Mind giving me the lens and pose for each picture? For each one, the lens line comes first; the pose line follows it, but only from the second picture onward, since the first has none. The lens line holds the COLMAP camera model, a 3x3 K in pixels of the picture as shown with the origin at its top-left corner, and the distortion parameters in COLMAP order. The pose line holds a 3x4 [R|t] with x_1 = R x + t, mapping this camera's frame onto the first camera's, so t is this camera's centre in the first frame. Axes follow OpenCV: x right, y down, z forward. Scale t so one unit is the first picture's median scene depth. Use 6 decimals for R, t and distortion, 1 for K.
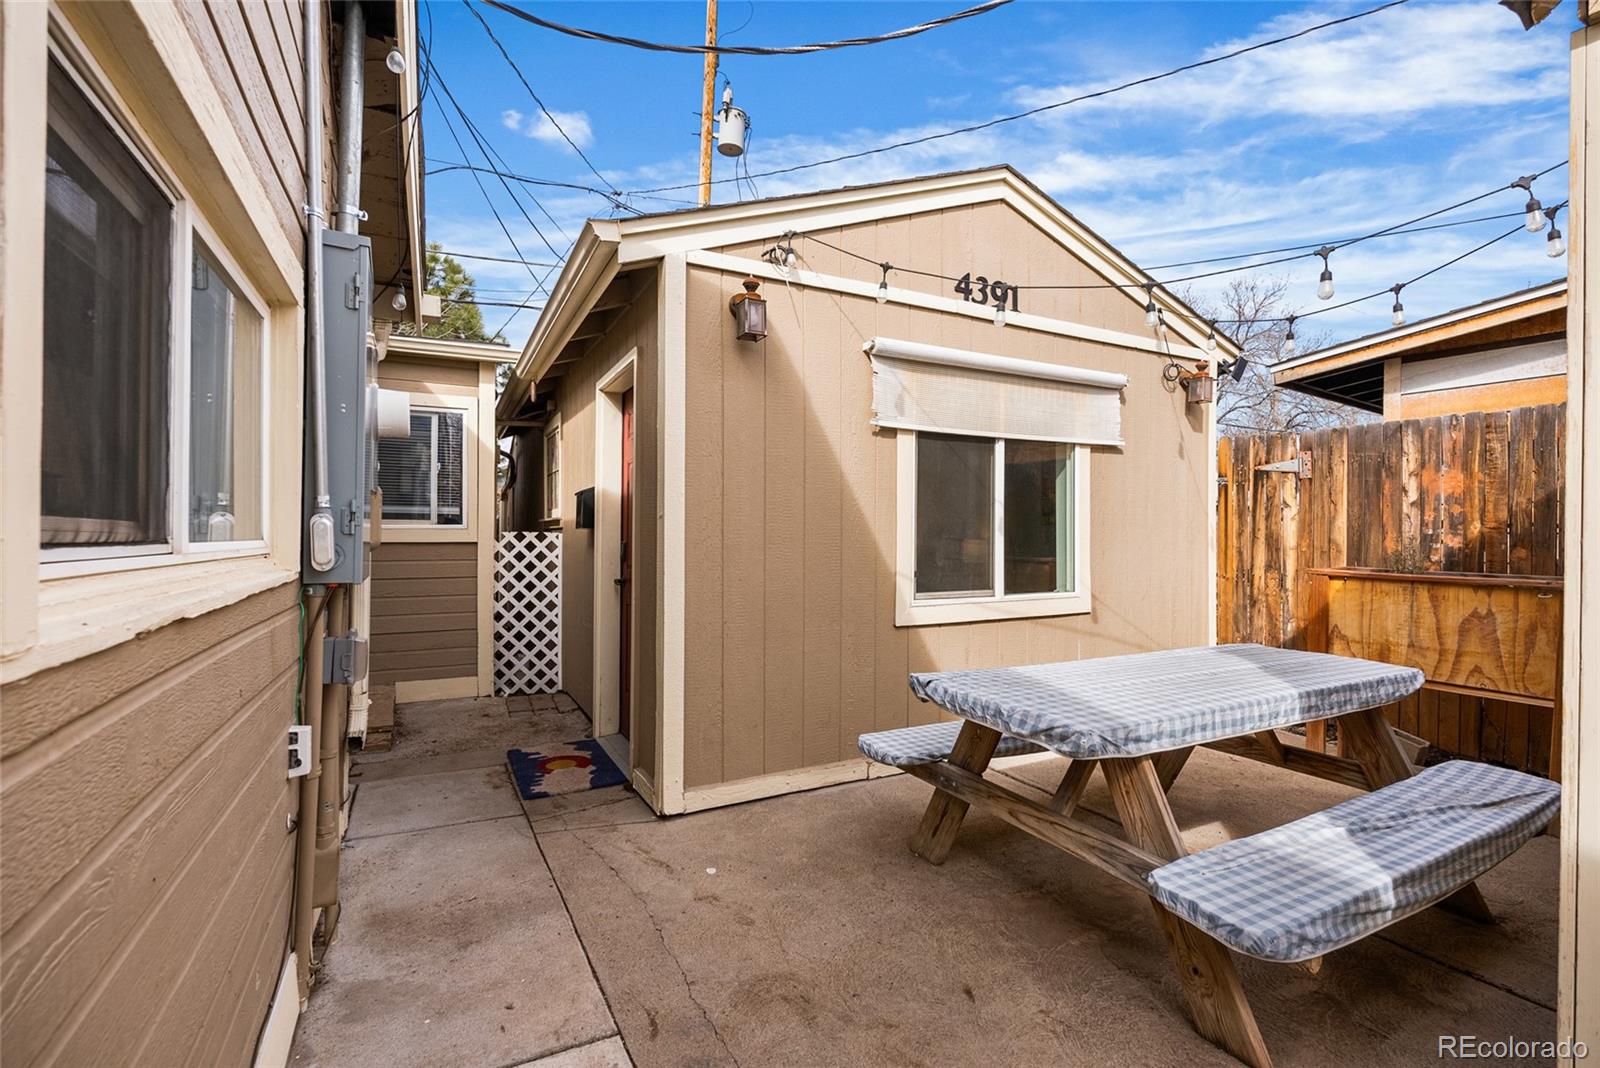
lens RADIAL K [[726.0, 0, 801.5], [0, 726.0, 530.2], [0, 0, 1]] dist [-0.003084, 0.000545]
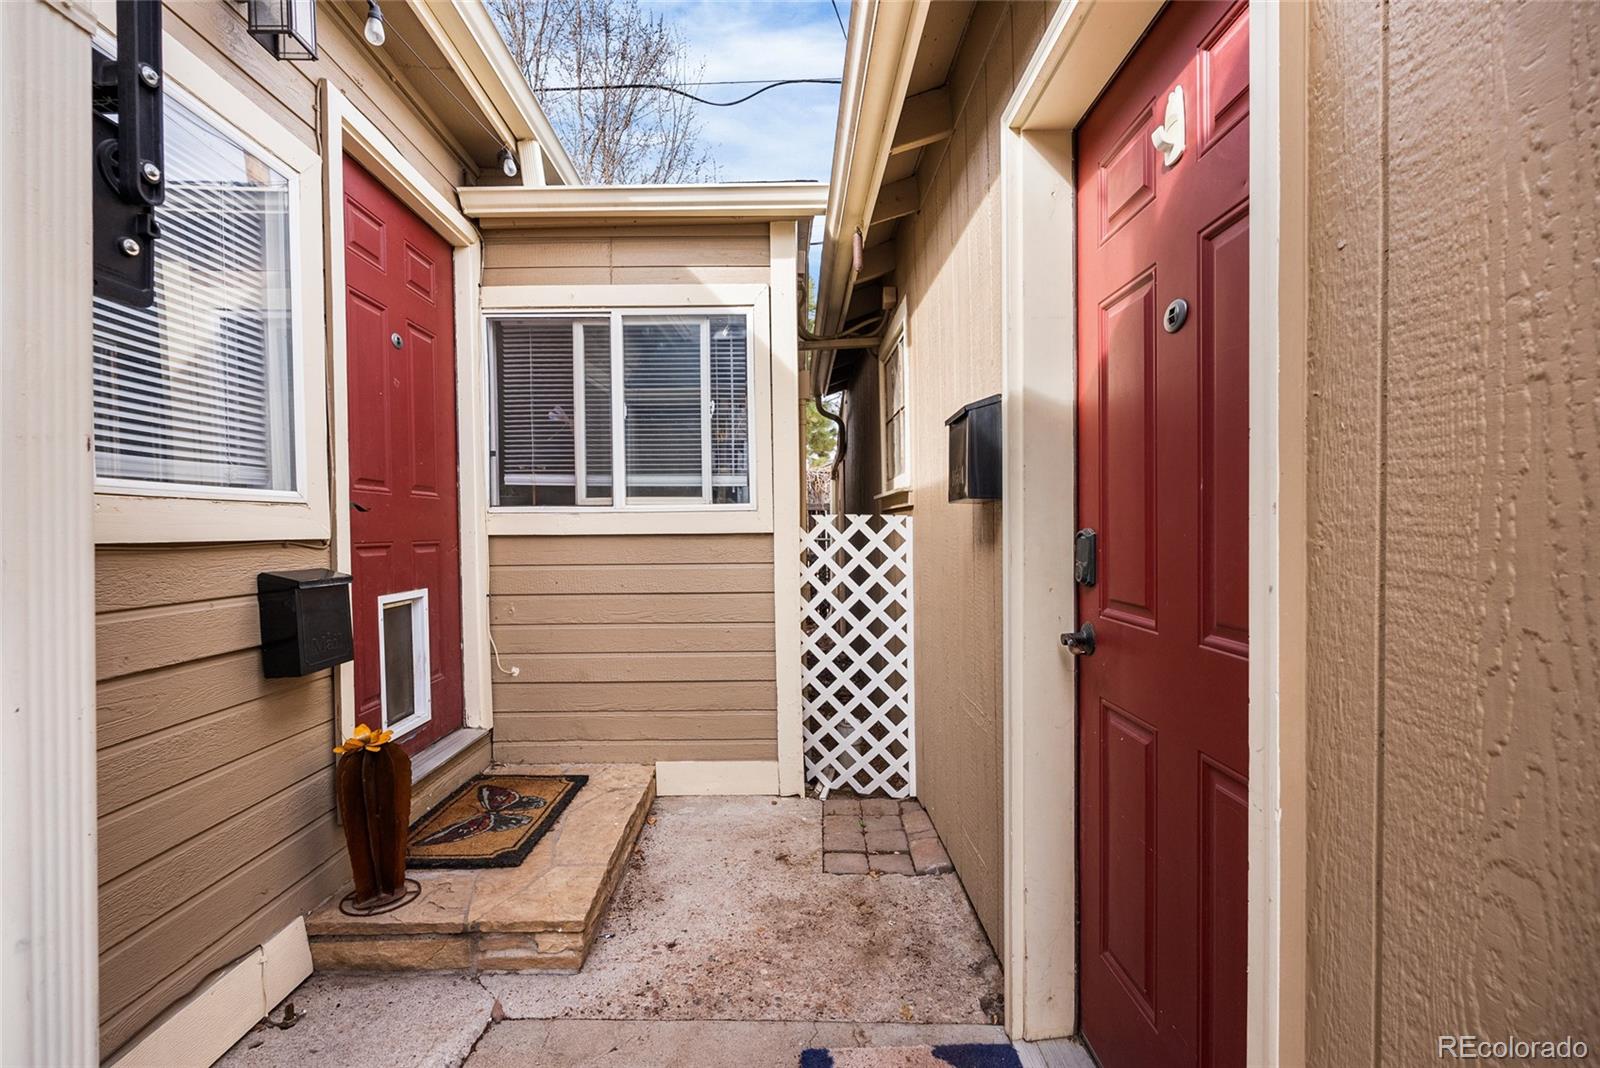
lens RADIAL K [[726.0, 0, 793.4], [0, 726.0, 528.6], [0, 0, 1]] dist [-0.003084, 0.000545]
pose [[0.893209, -0.010540, -0.449518, -0.163445], [0.016939, 0.999804, 0.010216, 0.006759], [0.449322, -0.016739, 0.893213, 0.467894]]
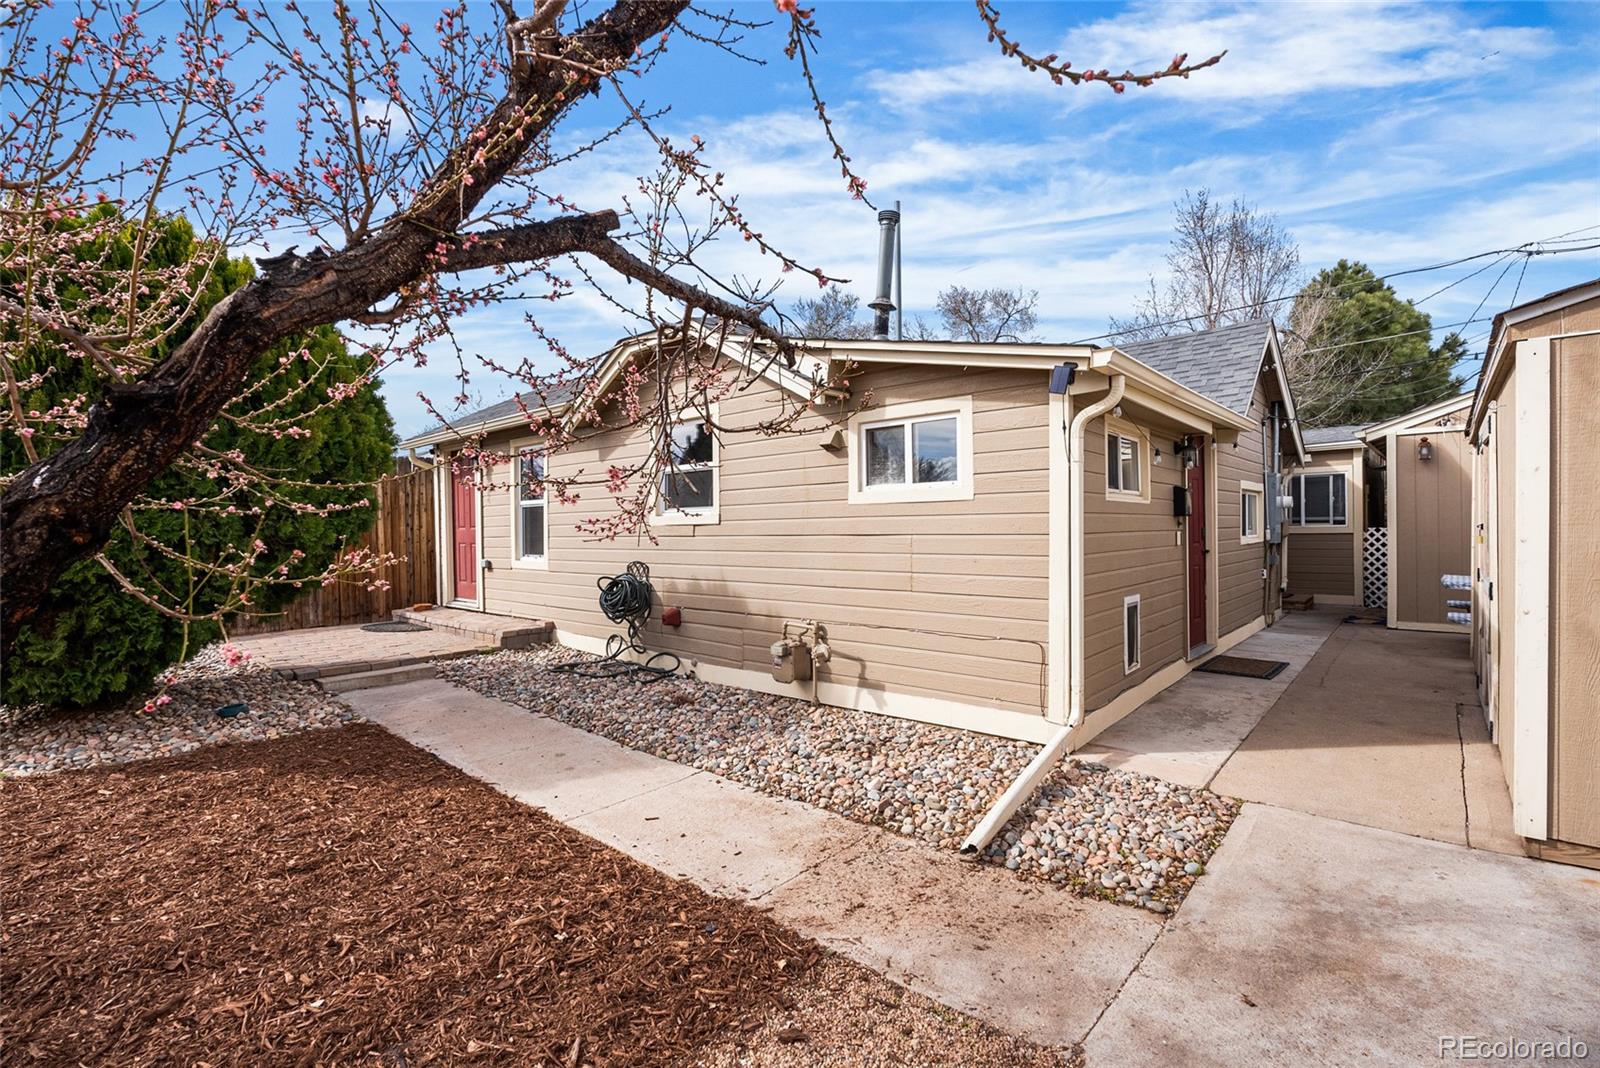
lens RADIAL K [[726.0, 0, 793.5], [0, 726.0, 535.5], [0, 0, 1]] dist [-0.003084, 0.000545]
pose [[0.354224, -0.002344, -0.935158, 0.906862], [0.018160, 0.999826, 0.004372, -0.014308], [0.934984, -0.018531, 0.354205, -1.216191]]
